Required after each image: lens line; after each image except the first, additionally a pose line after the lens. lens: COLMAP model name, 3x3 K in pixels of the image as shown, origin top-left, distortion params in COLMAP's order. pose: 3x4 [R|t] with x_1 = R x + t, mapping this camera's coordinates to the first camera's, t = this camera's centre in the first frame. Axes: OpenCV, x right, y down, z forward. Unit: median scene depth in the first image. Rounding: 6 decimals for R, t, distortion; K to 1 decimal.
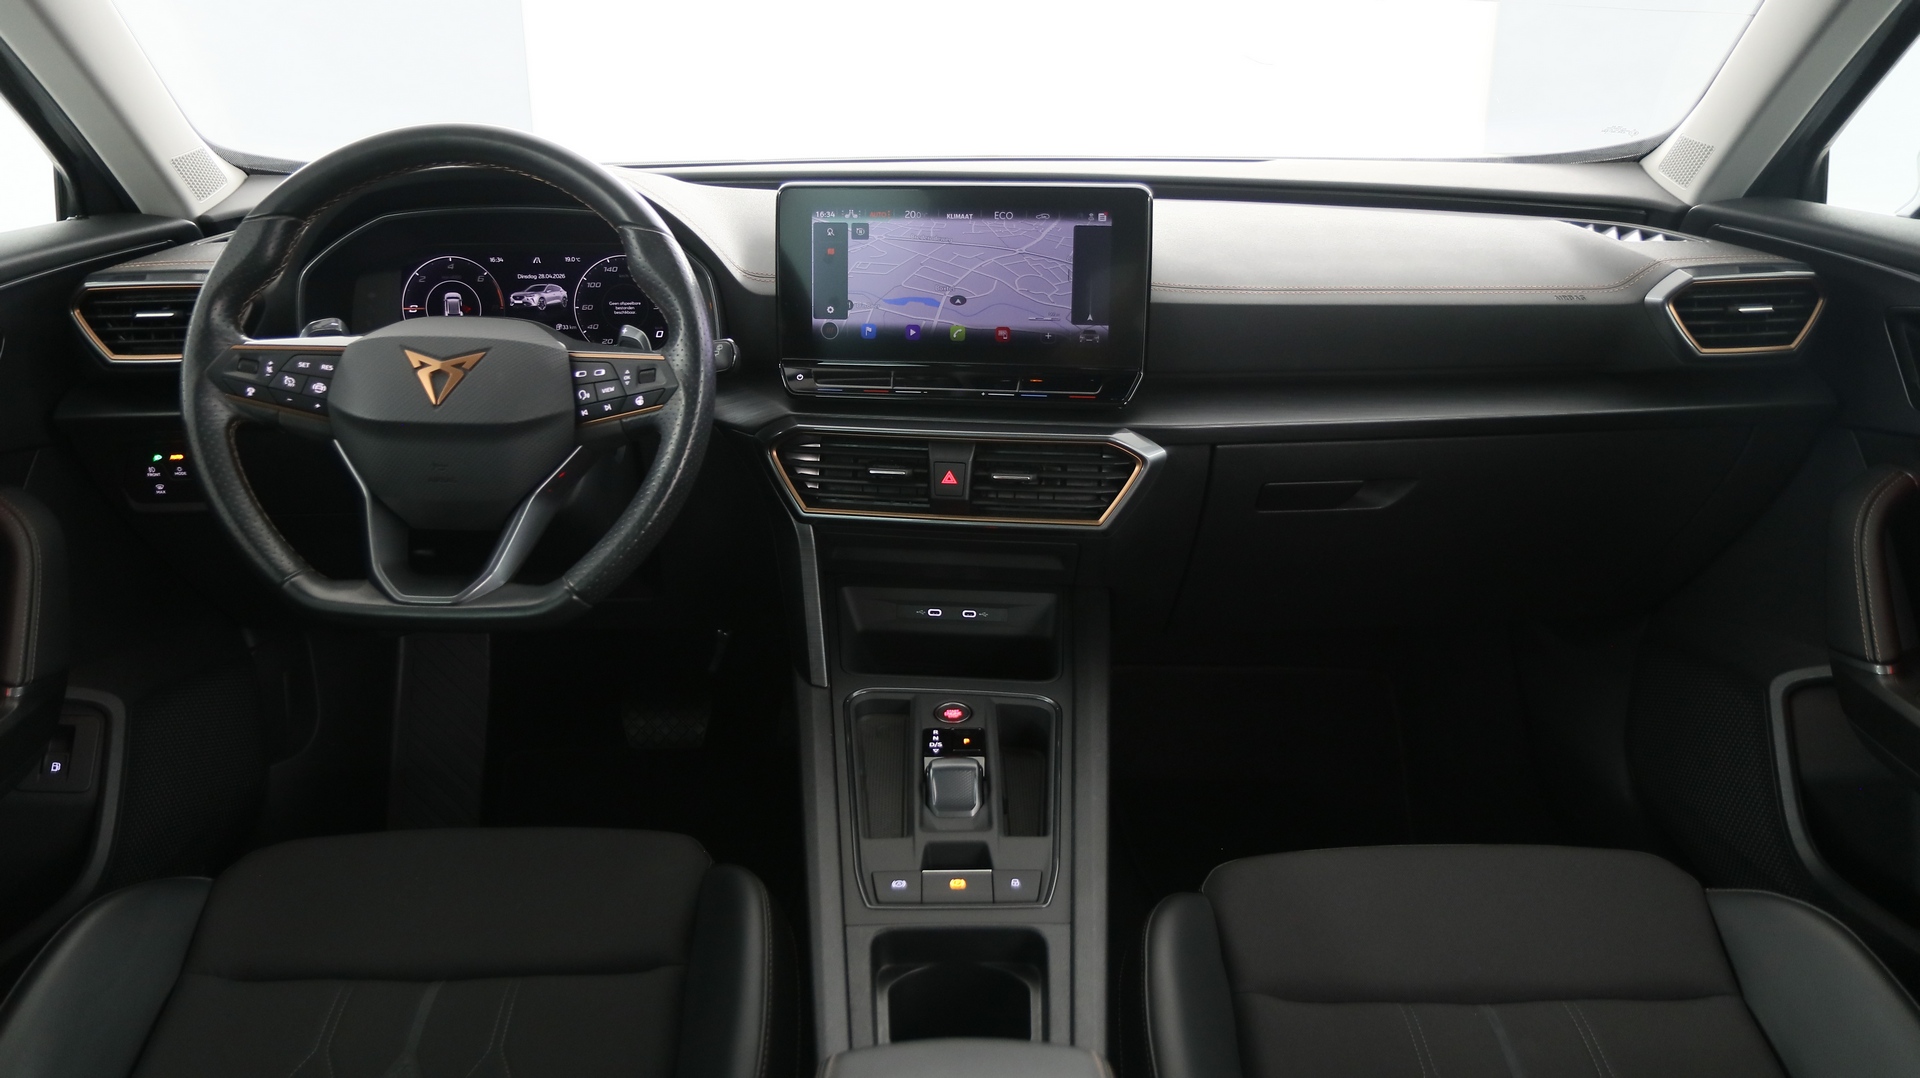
lens RADIAL K [[1473.4, 0, 950.1], [0, 1473.4, 538.3], [0, 0, 1]] dist [-0.024677, 0.023612]
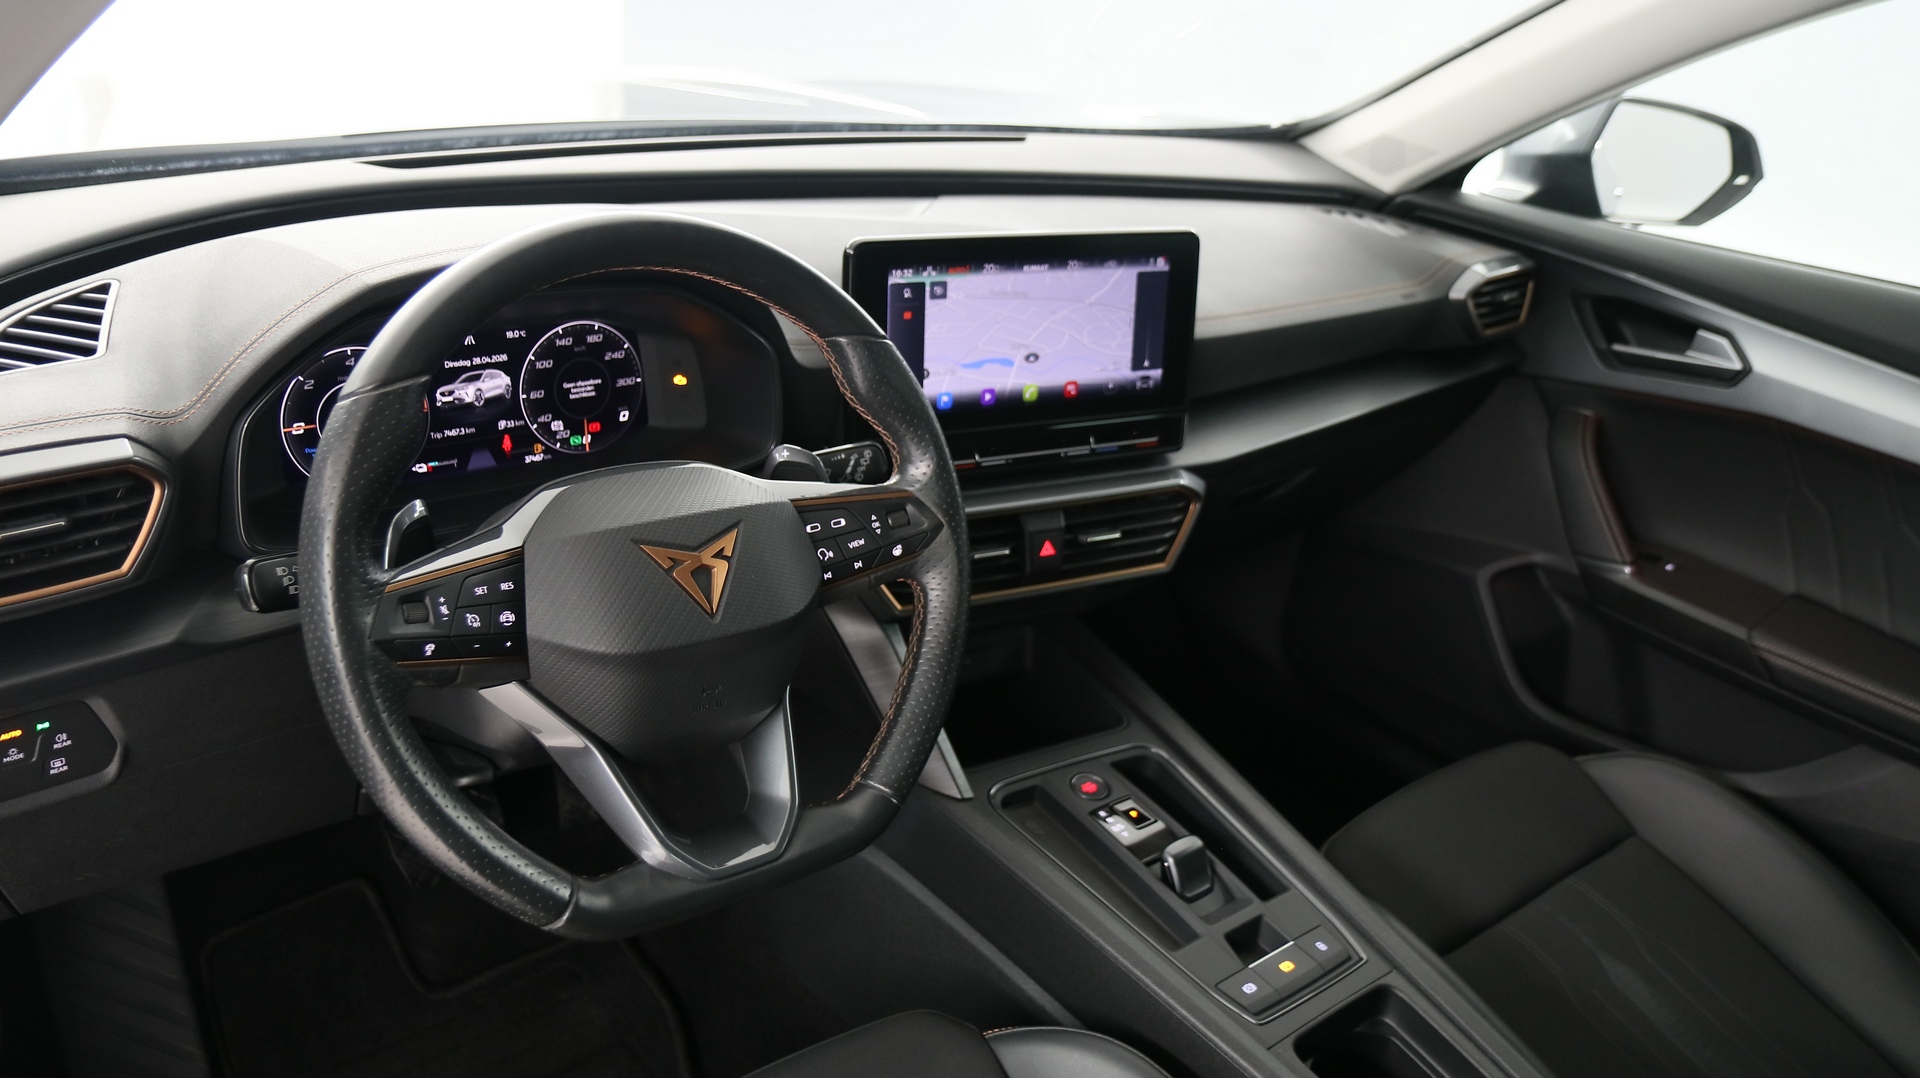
lens RADIAL K [[1473.4, 0, 957.8], [0, 1473.4, 550.5], [0, 0, 1]] dist [-0.024677, 0.023612]
pose [[0.775569, -0.188938, 0.602325, -0.625708], [0.100960, 0.979002, 0.177095, -0.217052], [-0.623137, -0.076538, 0.778358, 0.308228]]
